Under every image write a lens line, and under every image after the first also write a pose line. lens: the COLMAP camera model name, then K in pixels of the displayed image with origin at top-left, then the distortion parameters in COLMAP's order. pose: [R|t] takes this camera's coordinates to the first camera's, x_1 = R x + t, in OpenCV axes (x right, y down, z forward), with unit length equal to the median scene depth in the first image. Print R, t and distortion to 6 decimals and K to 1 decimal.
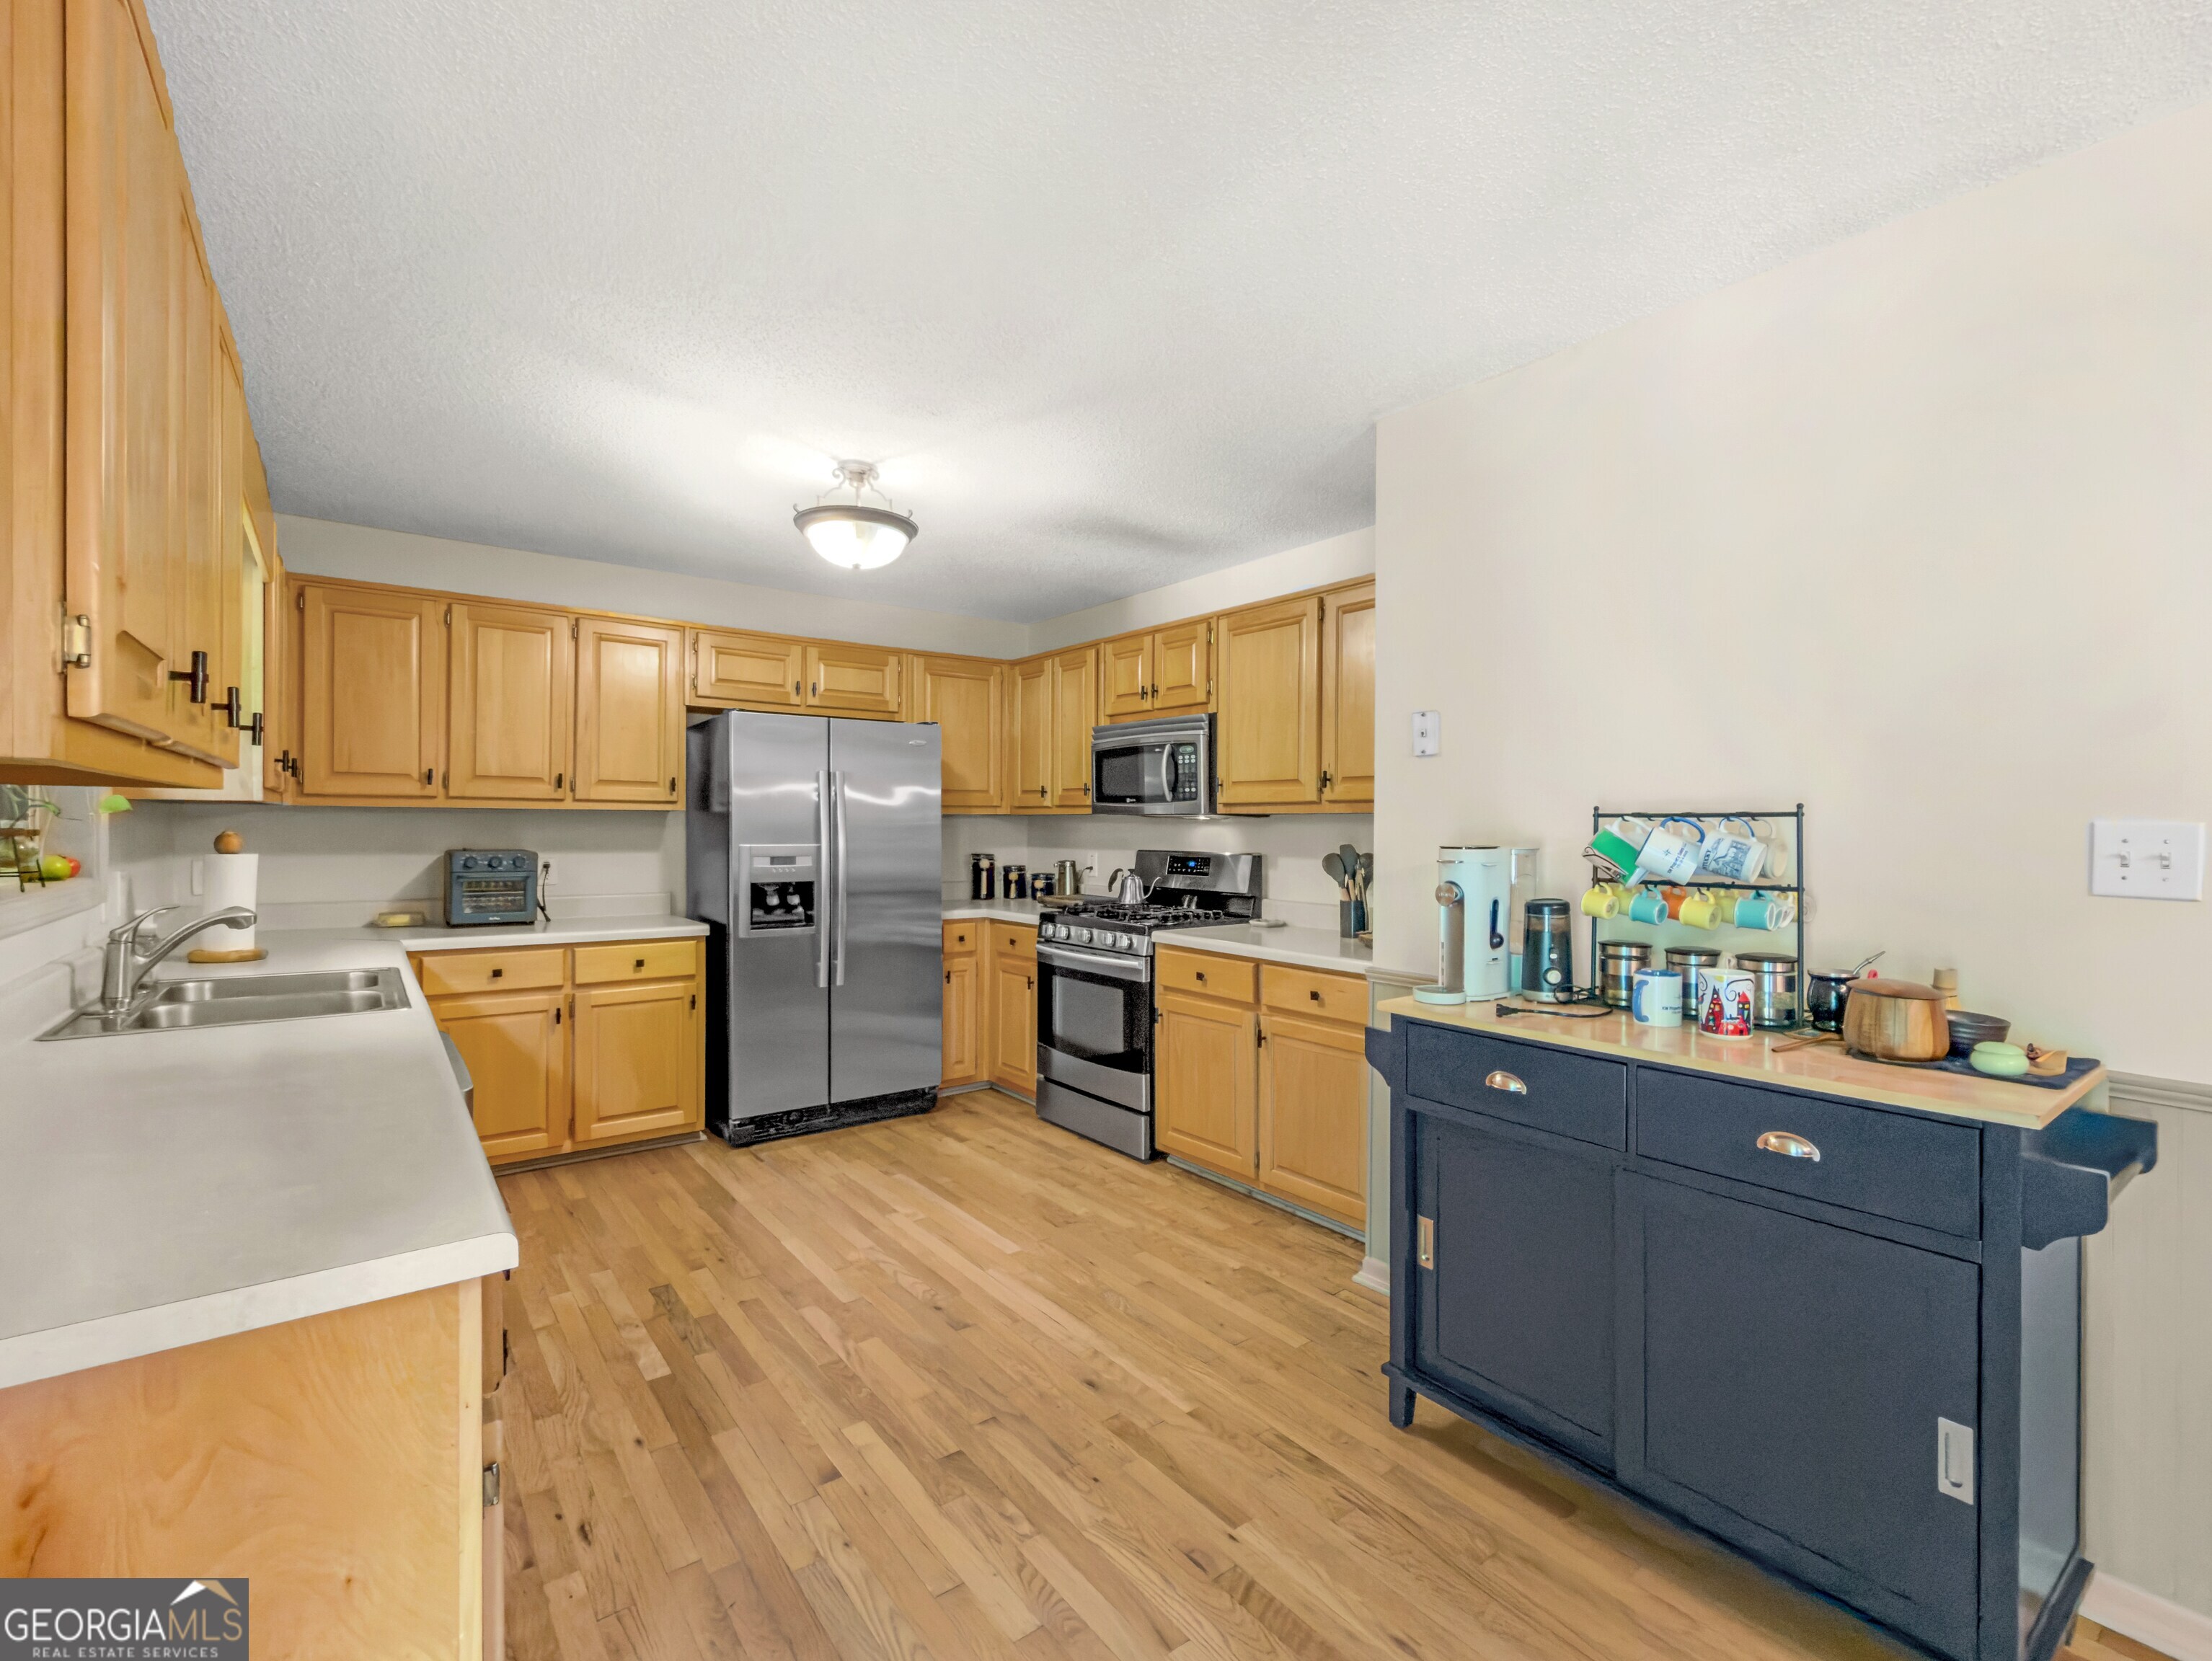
lens RADIAL K [[983.1, 0, 1094.3], [0, 983.1, 835.8], [0, 0, 1]] dist [0.001861, 0.001191]
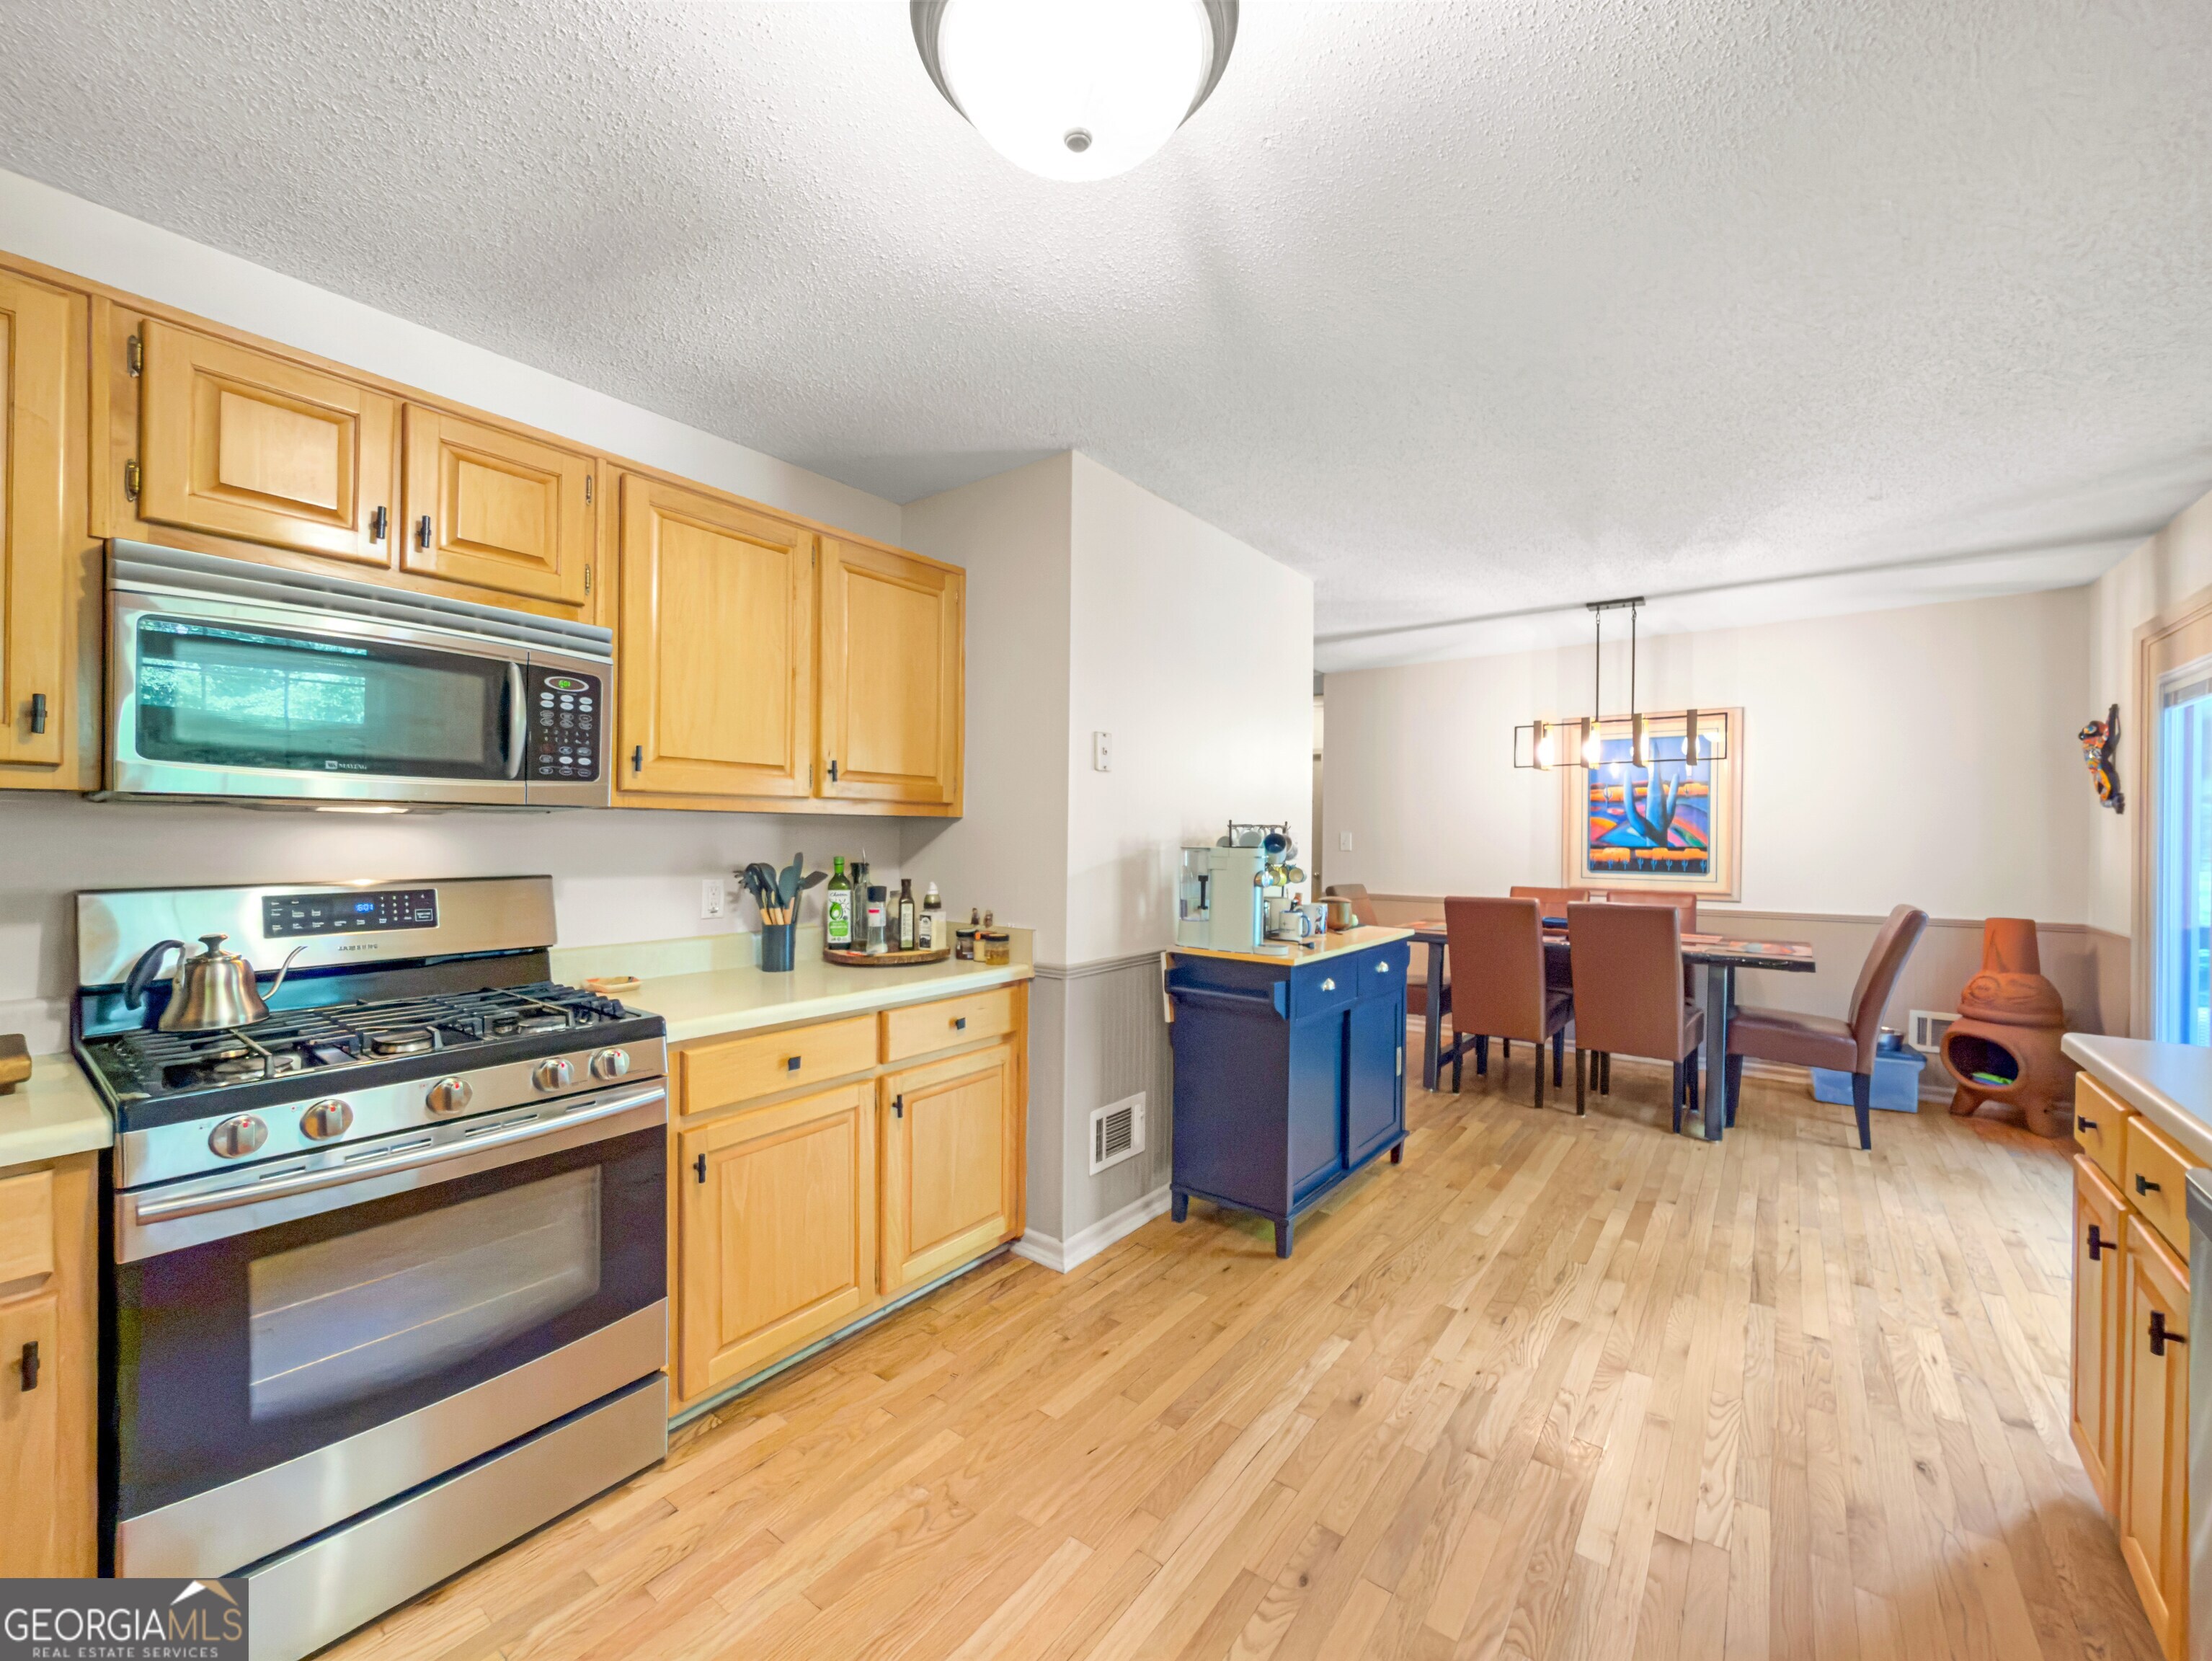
lens RADIAL K [[910.5, 0, 1095.4], [0, 910.5, 838.6], [0, 0, 1]] dist [-0.000188, -0.000187]
pose [[-0.277656, -0.009982, 0.960629, -0.558986], [0.001541, 0.999940, 0.010836, -0.011176], [-0.960679, 0.004489, -0.277624, 1.048375]]
